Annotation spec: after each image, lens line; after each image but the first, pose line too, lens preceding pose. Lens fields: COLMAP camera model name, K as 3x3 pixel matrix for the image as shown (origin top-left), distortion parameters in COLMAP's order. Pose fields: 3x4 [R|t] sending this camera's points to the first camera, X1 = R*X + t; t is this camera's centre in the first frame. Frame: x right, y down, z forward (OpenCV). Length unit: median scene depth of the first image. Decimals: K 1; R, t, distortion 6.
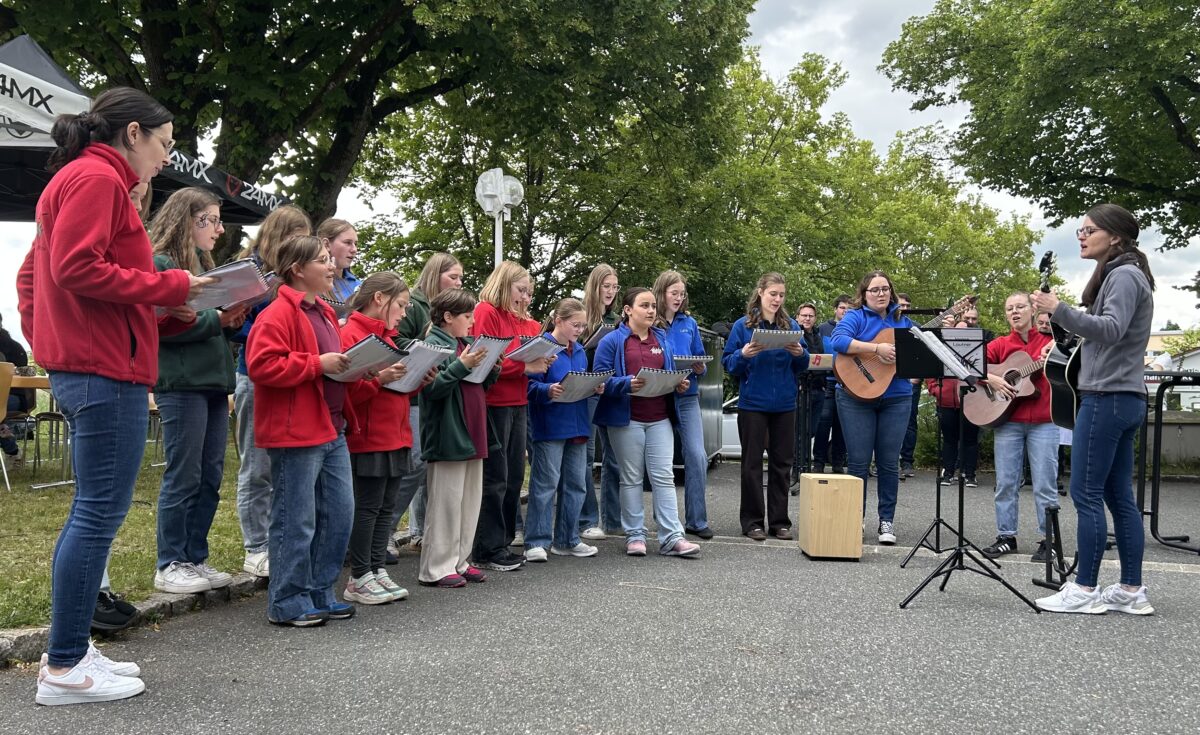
lens RADIAL K [[1060.3, 0, 635.9], [0, 1060.3, 369.6], [0, 0, 1]] dist [0.066444, -0.116154]
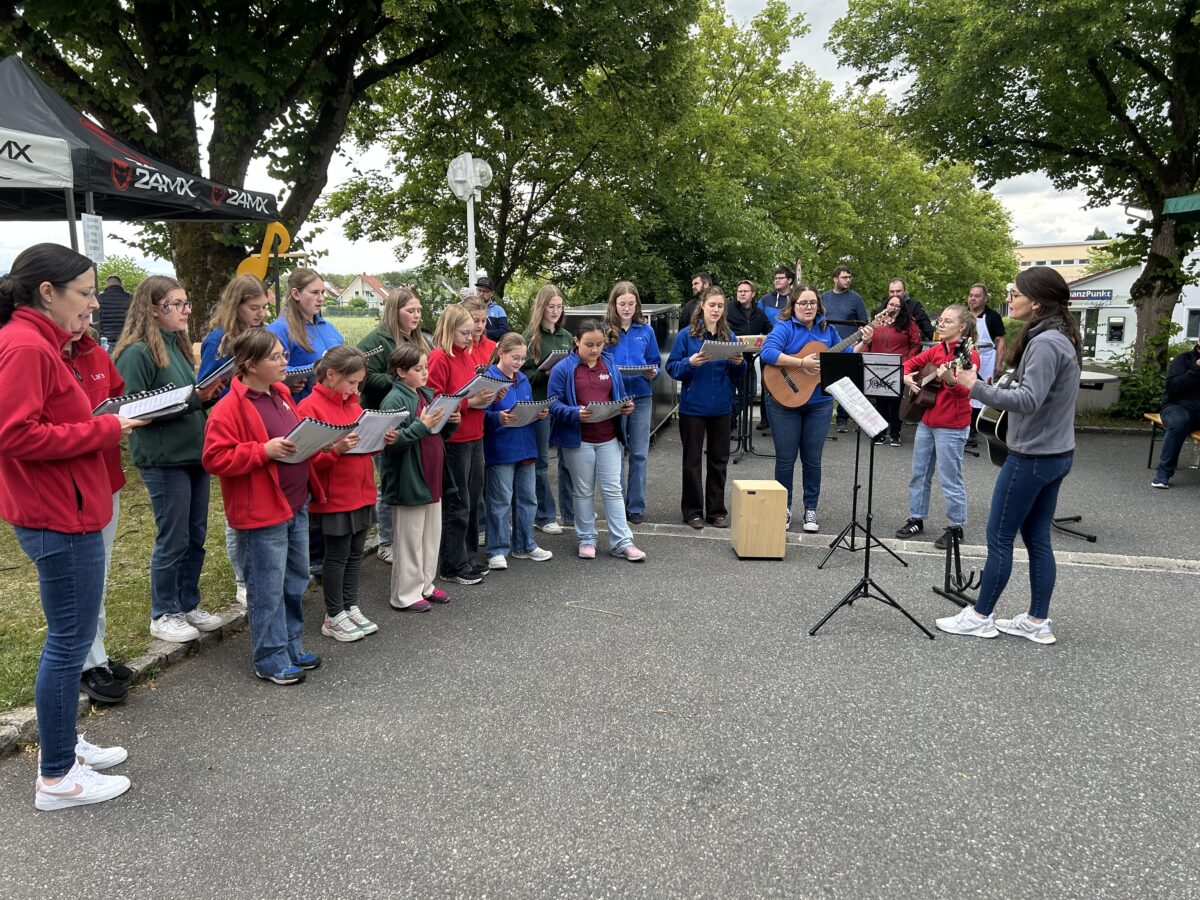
lens RADIAL K [[920.7, 0, 600.0], [0, 920.7, 450.0], [0, 0, 1]] dist [0.065020, -0.098437]
pose [[0.999695, -0.013962, -0.020368, 0.027440], [0.017454, 0.982986, 0.182848, -0.089614], [0.017468, -0.183147, 0.982930, 0.036496]]
